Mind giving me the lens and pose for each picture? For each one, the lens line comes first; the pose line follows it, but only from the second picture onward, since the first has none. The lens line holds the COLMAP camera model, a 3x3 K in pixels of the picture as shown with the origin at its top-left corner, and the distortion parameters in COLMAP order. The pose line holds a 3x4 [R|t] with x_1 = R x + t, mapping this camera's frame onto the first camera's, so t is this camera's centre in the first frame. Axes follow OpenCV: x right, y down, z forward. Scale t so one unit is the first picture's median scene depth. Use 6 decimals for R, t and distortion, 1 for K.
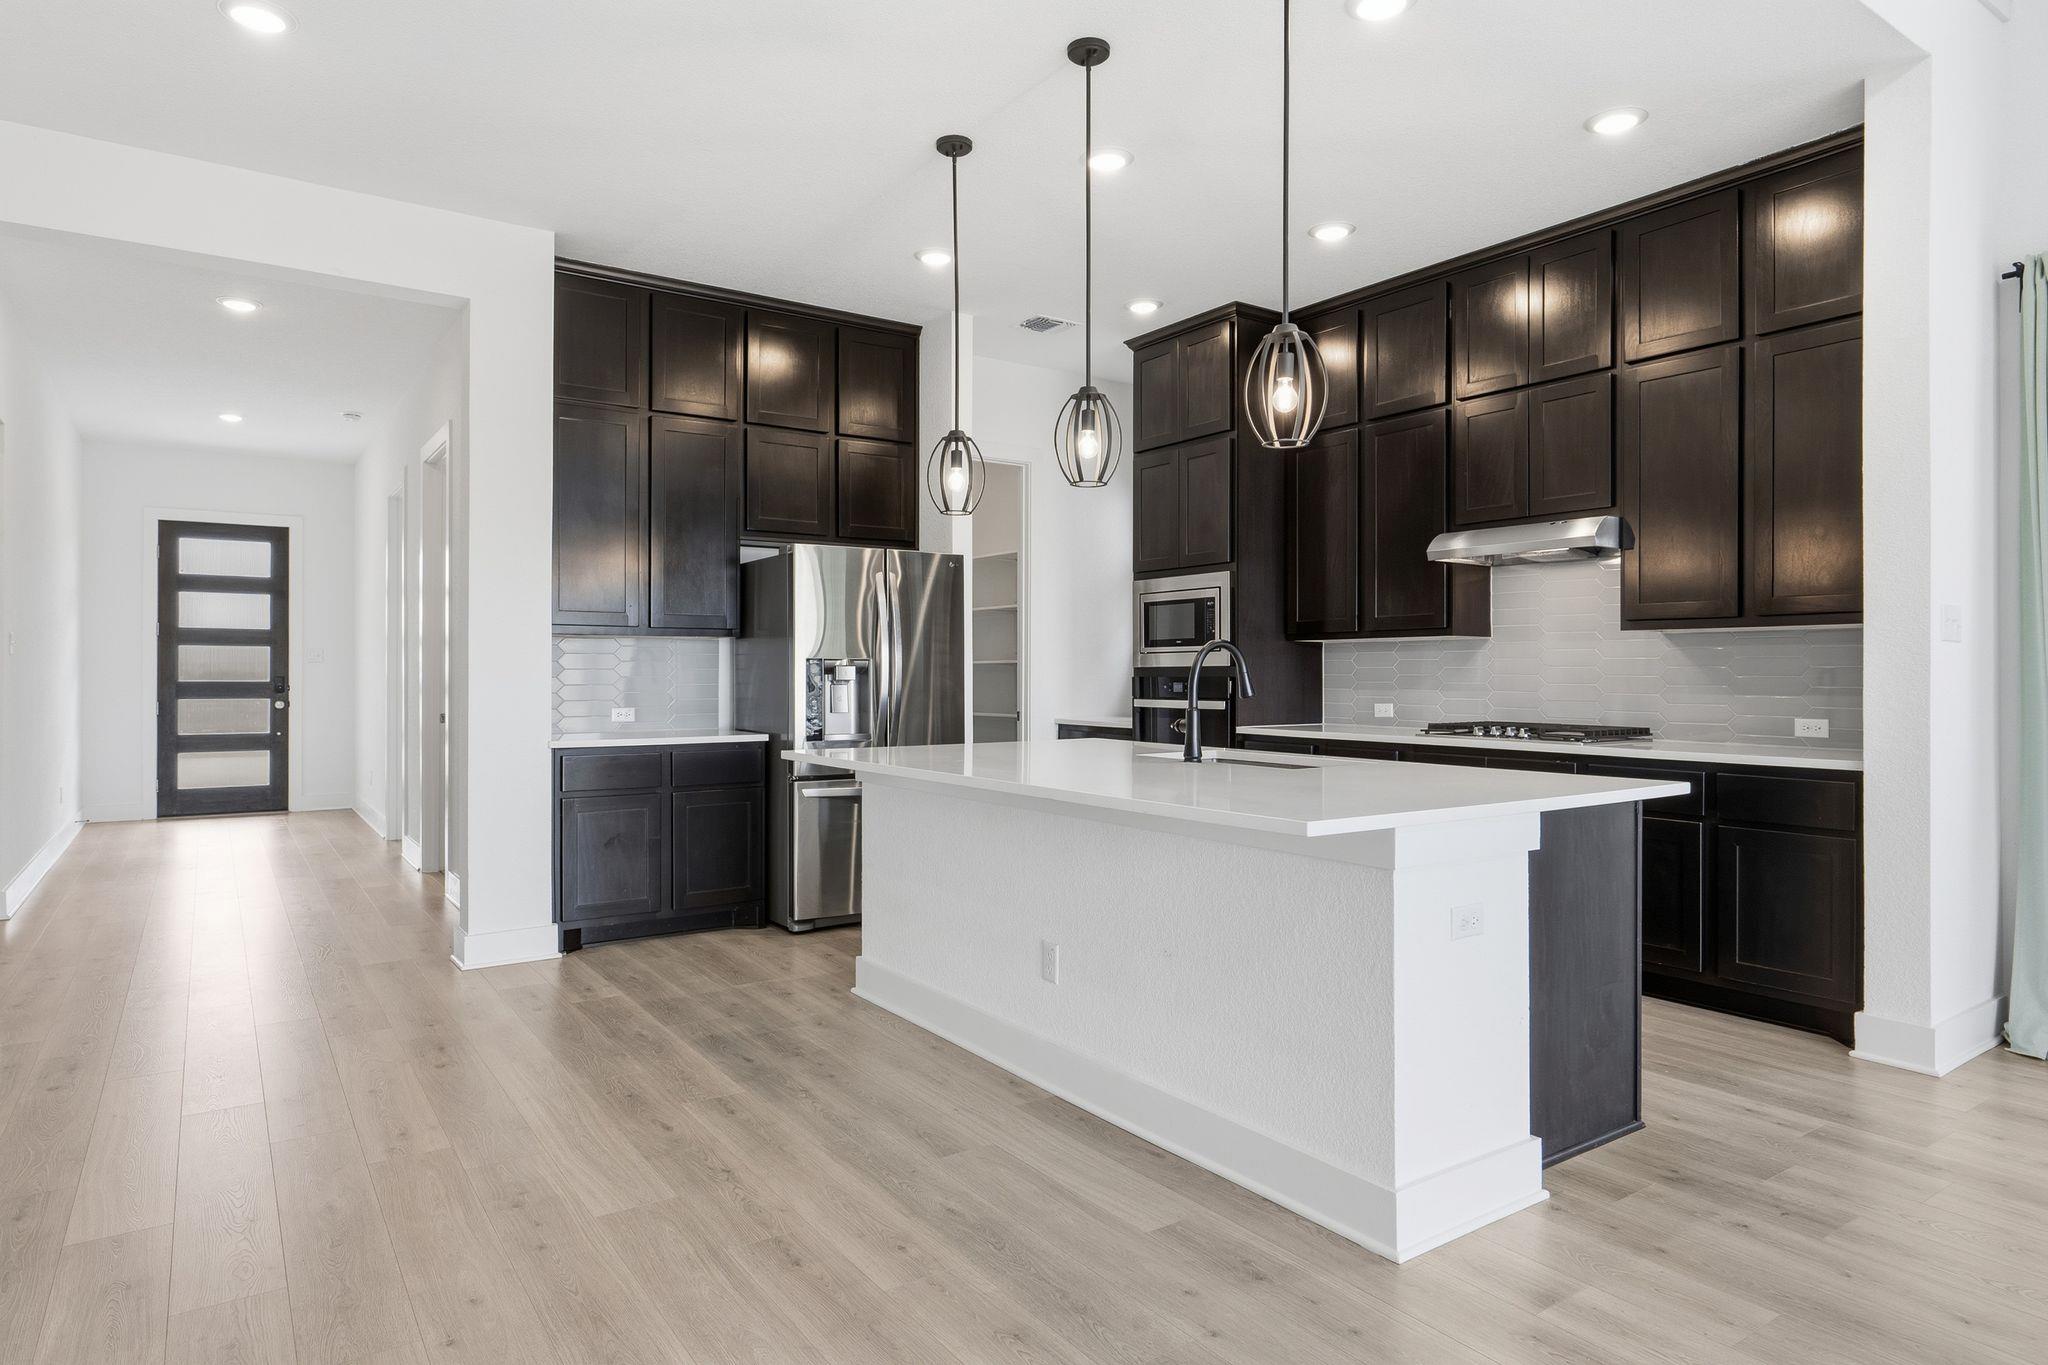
lens RADIAL K [[1192.2, 0, 1022.4], [0, 1192.2, 676.0], [0, 0, 1]] dist [-0.000746, 0.000227]
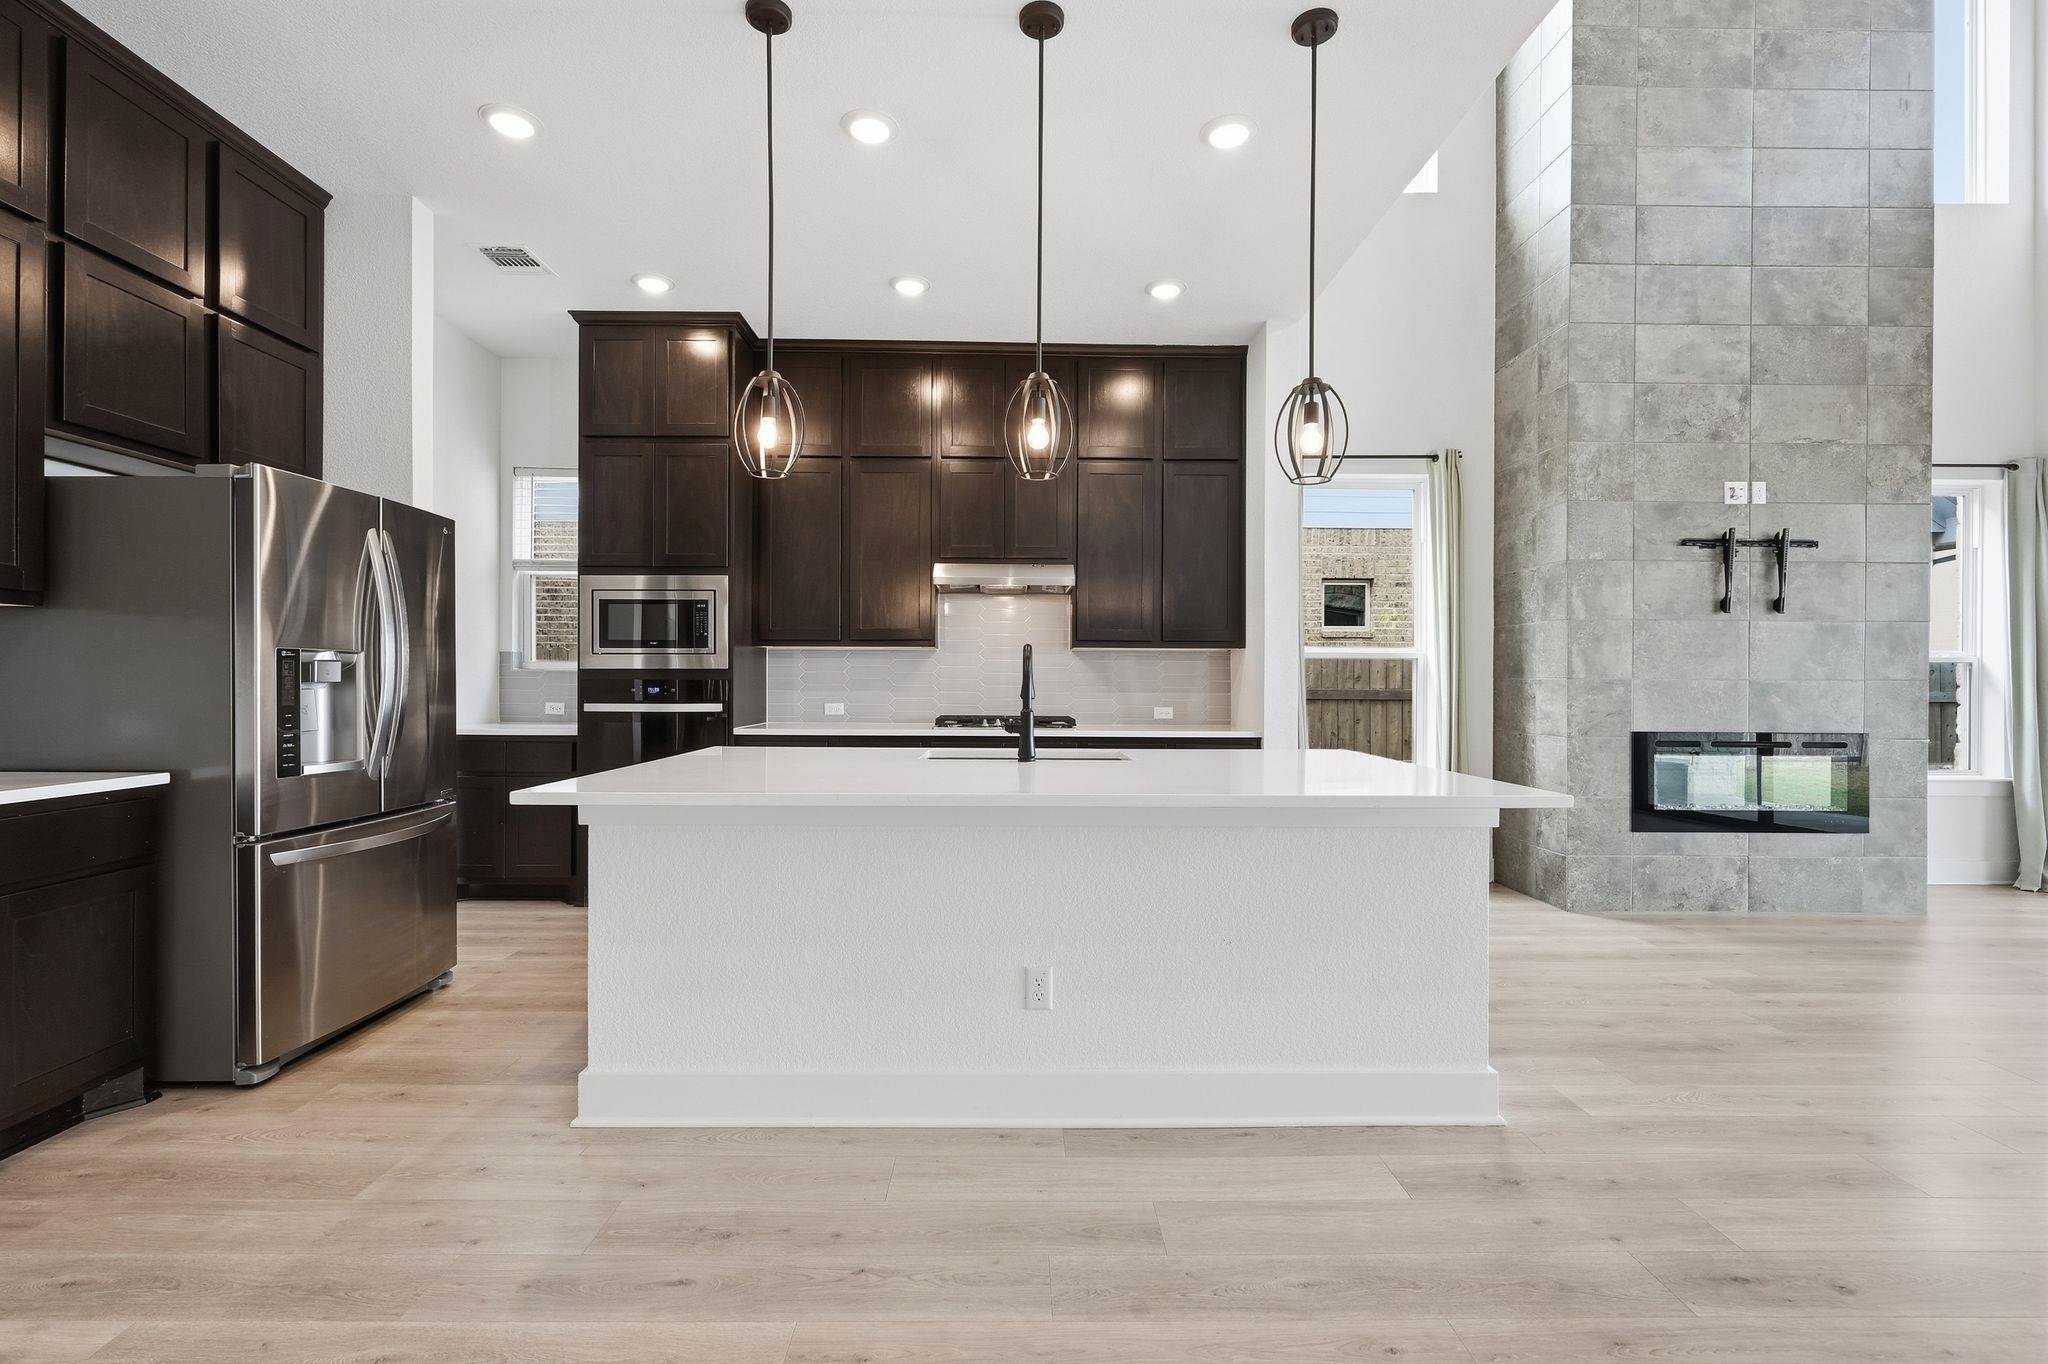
lens RADIAL K [[900.6, 0, 1023.6], [0, 900.6, 683.4], [0, 0, 1]] dist [-0.001257, -0.000242]
pose [[0.551540, -0.000603, 0.834148, -0.378871], [-0.003365, 0.999990, 0.002948, 0.001258], [-0.834142, -0.004433, 0.551533, 0.420195]]
